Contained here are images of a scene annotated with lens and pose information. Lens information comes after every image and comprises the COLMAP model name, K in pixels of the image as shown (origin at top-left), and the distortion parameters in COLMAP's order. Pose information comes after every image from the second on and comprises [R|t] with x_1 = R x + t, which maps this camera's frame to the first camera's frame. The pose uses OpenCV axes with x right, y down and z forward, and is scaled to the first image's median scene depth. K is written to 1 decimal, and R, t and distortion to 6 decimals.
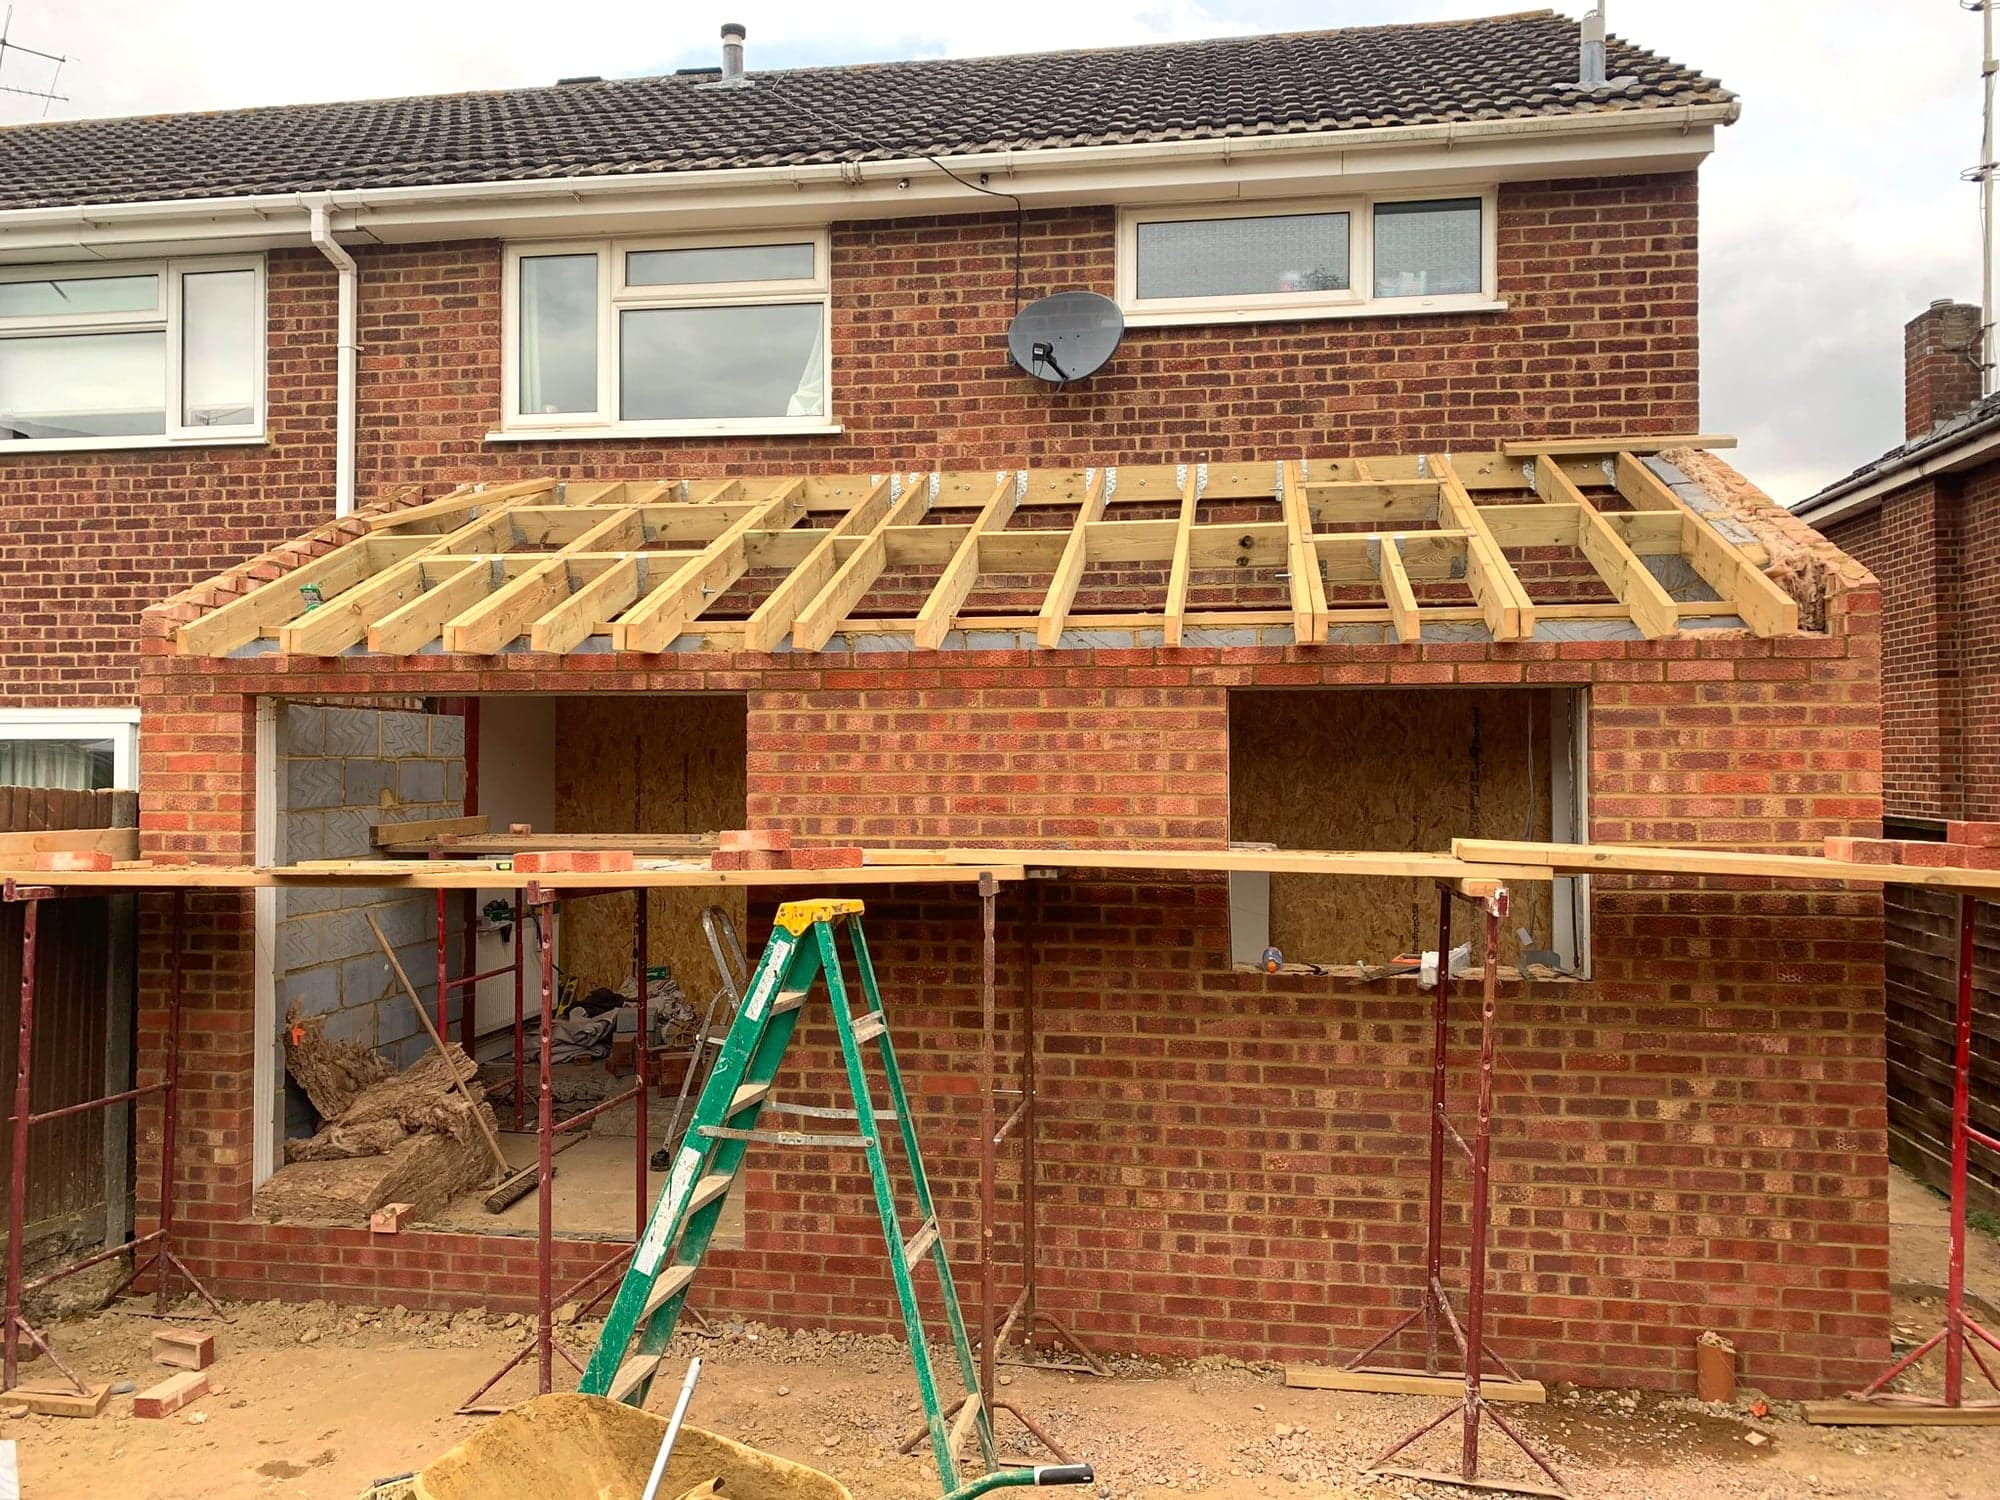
lens RADIAL K [[1546.4, 0, 982.0], [0, 1546.4, 732.1], [0, 0, 1]] dist [0.013024, -0.003990]
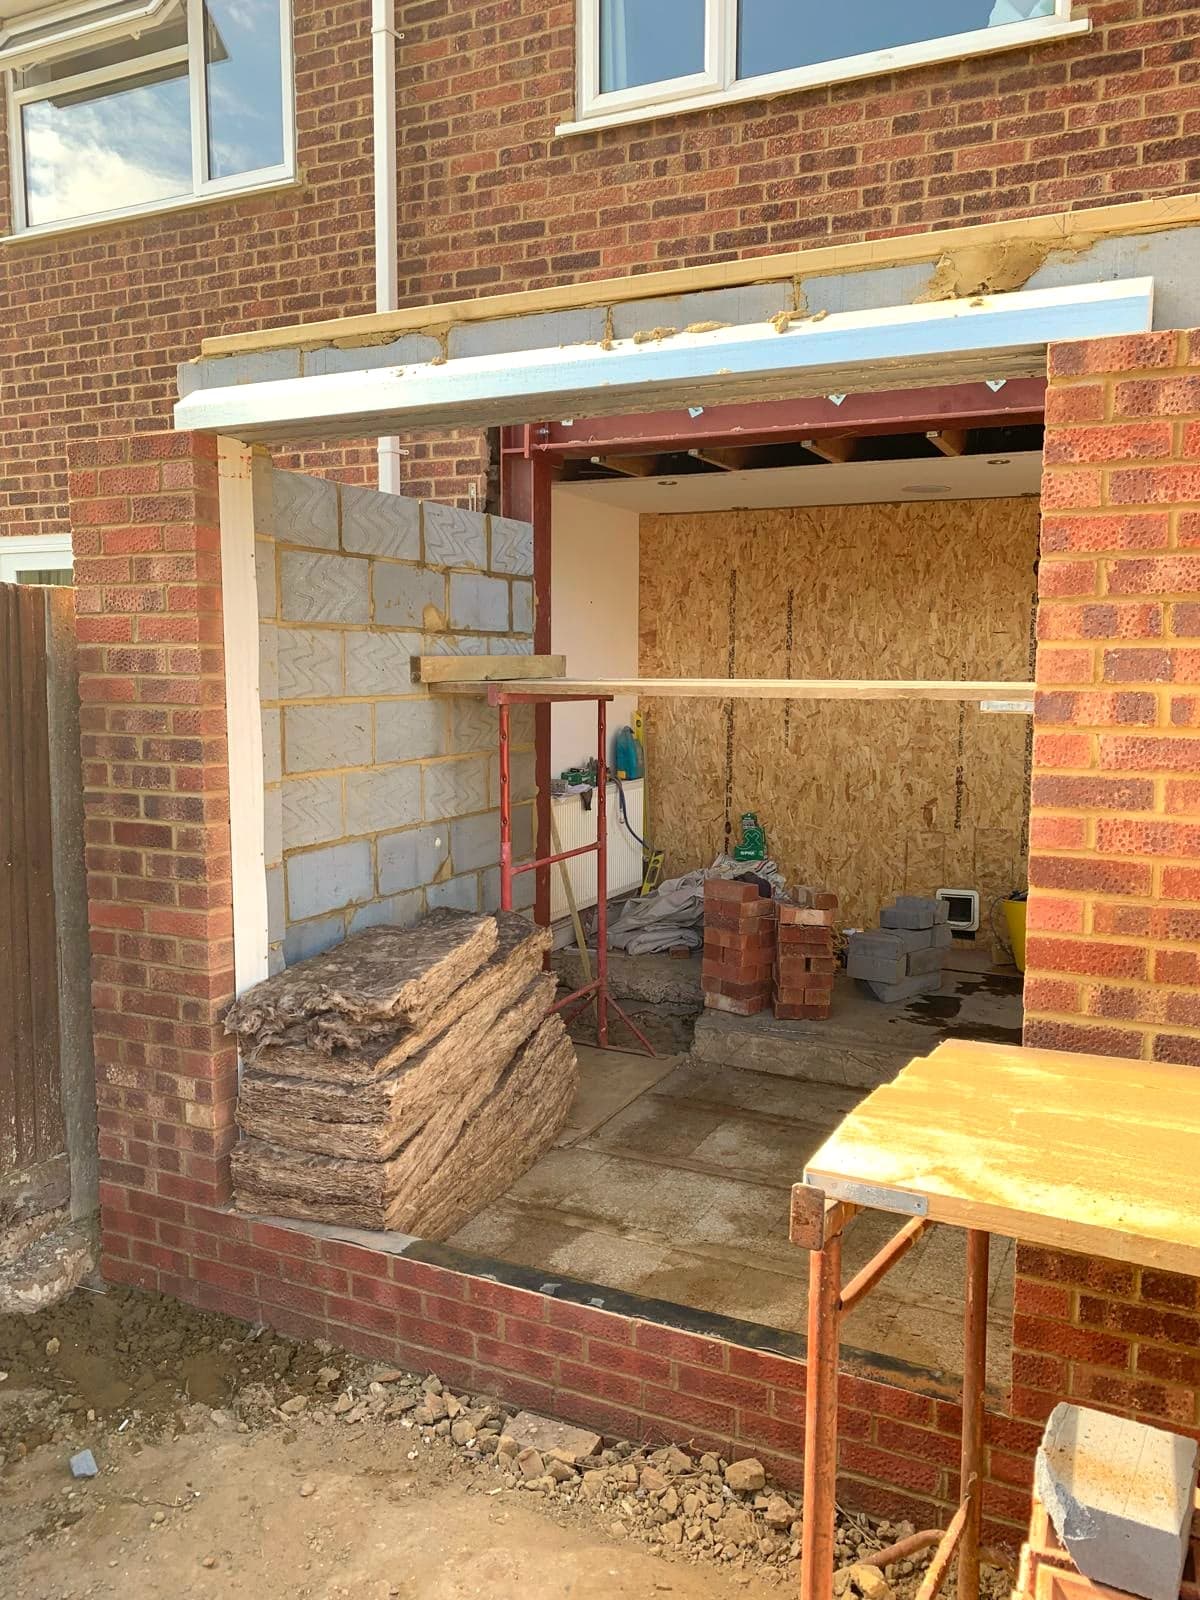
lens RADIAL K [[1234.8, 0, 607.4], [0, 1234.8, 791.7], [0, 0, 1]] dist [0.013826, -0.008395]
pose [[0.960126, 0.032094, -0.277720, -0.123558], [0.003420, 0.991966, 0.126458, 0.045852], [0.279548, -0.122365, 0.952302, 0.408694]]
